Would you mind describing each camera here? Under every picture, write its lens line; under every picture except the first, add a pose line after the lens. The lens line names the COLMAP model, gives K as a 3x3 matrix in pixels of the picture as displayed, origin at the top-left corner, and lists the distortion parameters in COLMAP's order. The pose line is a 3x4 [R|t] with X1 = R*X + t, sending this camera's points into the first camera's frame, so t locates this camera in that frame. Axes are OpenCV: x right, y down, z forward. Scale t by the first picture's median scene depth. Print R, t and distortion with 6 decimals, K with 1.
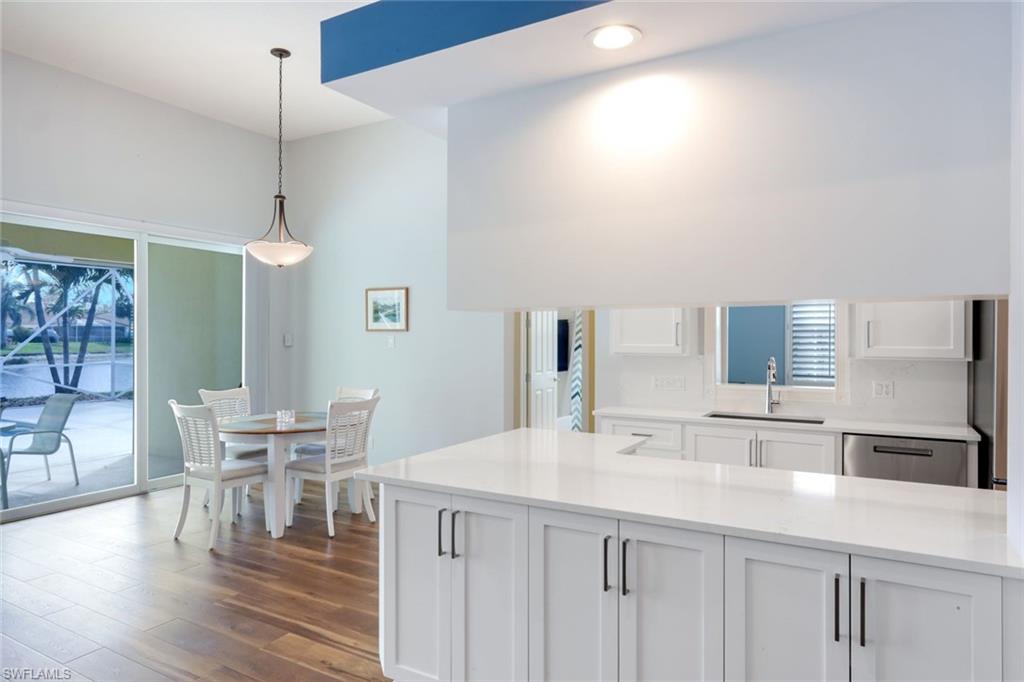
lens RADIAL K [[635.2, 0, 512.0], [0, 635.2, 341.0], [0, 0, 1]] dist [-0.000512, 0.000639]
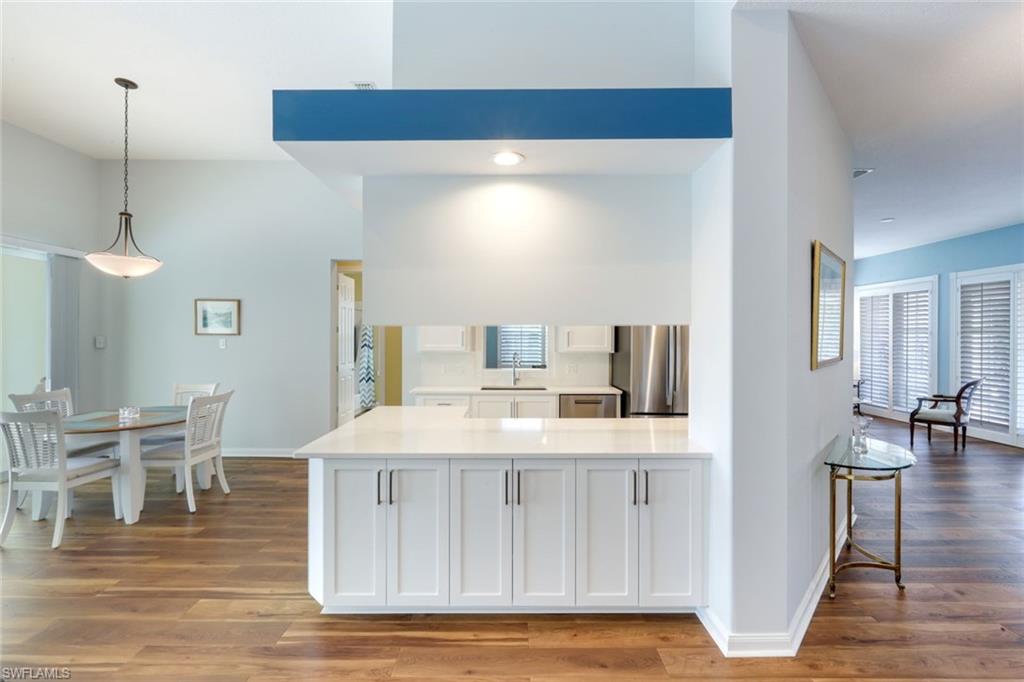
lens RADIAL K [[421.4, 0, 512.0], [0, 421.4, 341.0], [0, 0, 1]] dist [-0.000751, -0.000352]
pose [[0.863985, -0.004341, 0.503499, -0.163776], [0.001524, 0.999981, 0.006006, -0.011436], [-0.503515, -0.004421, 0.863975, 0.033077]]
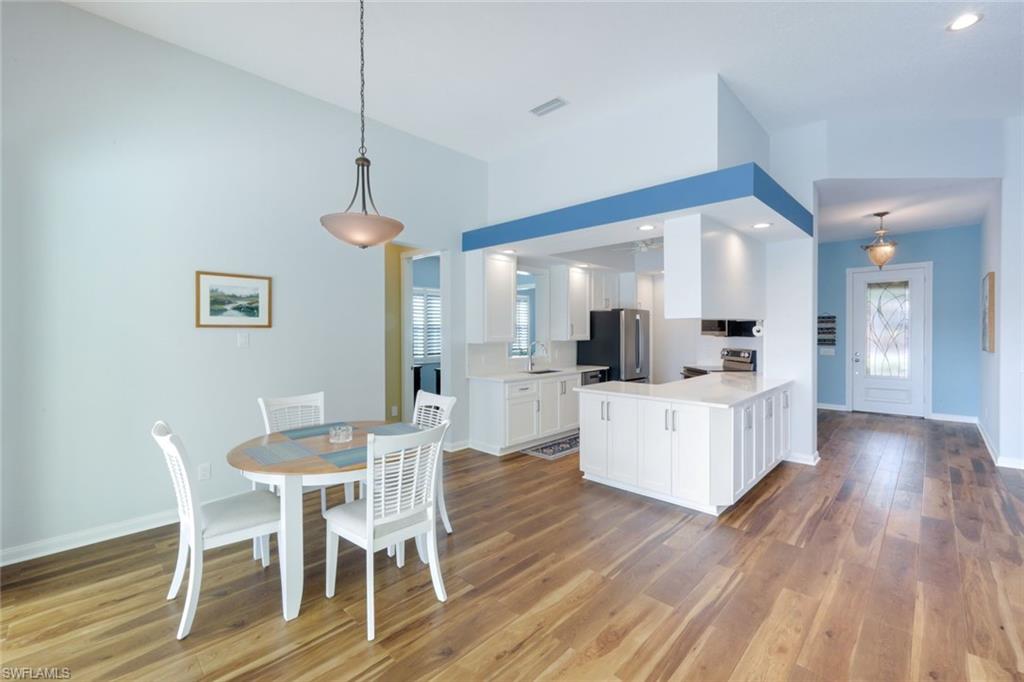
lens RADIAL K [[429.2, 0, 511.4], [0, 429.2, 333.6], [0, 0, 1]] dist [-0.000023, -0.000137]
pose [[0.248673, -0.010790, 0.968527, -0.905217], [0.010764, 0.999907, 0.008376, -0.011390], [-0.968528, 0.008342, 0.248766, 0.727293]]
